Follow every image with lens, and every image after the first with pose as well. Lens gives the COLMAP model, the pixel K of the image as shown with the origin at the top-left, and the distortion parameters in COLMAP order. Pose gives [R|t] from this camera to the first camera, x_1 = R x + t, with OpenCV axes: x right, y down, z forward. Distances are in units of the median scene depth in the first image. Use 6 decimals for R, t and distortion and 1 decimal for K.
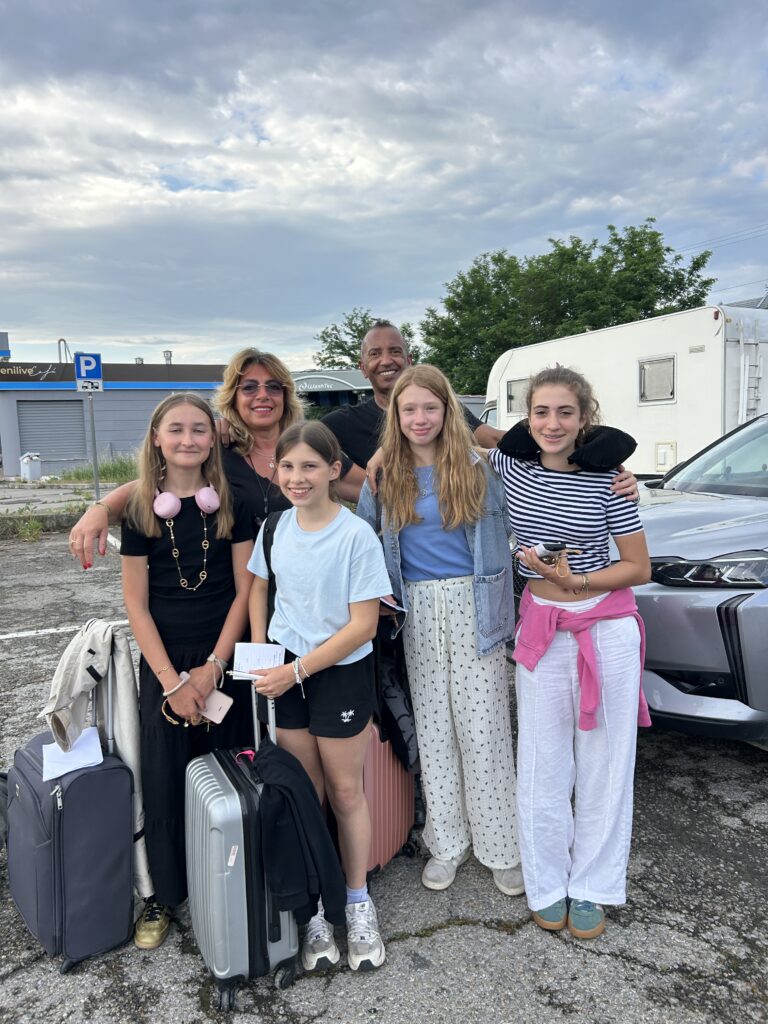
lens RADIAL K [[767.3, 0, 381.7], [0, 767.3, 531.5], [0, 0, 1]] dist [0.042185, -0.071573]
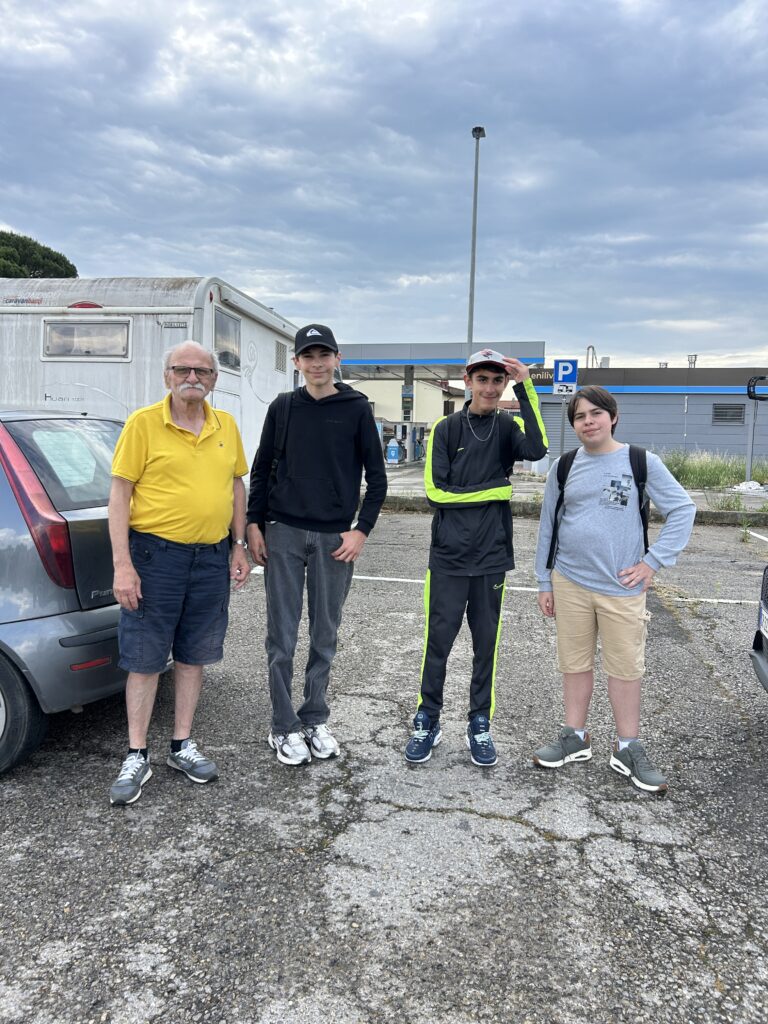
lens RADIAL K [[767.3, 0, 381.7], [0, 767.3, 531.5], [0, 0, 1]] dist [0.042185, -0.071573]
pose [[0.784571, 0.122187, -0.607881, 0.188595], [-0.125122, 0.991421, 0.037790, 0.007730], [0.607283, 0.046411, 0.793129, -0.042076]]
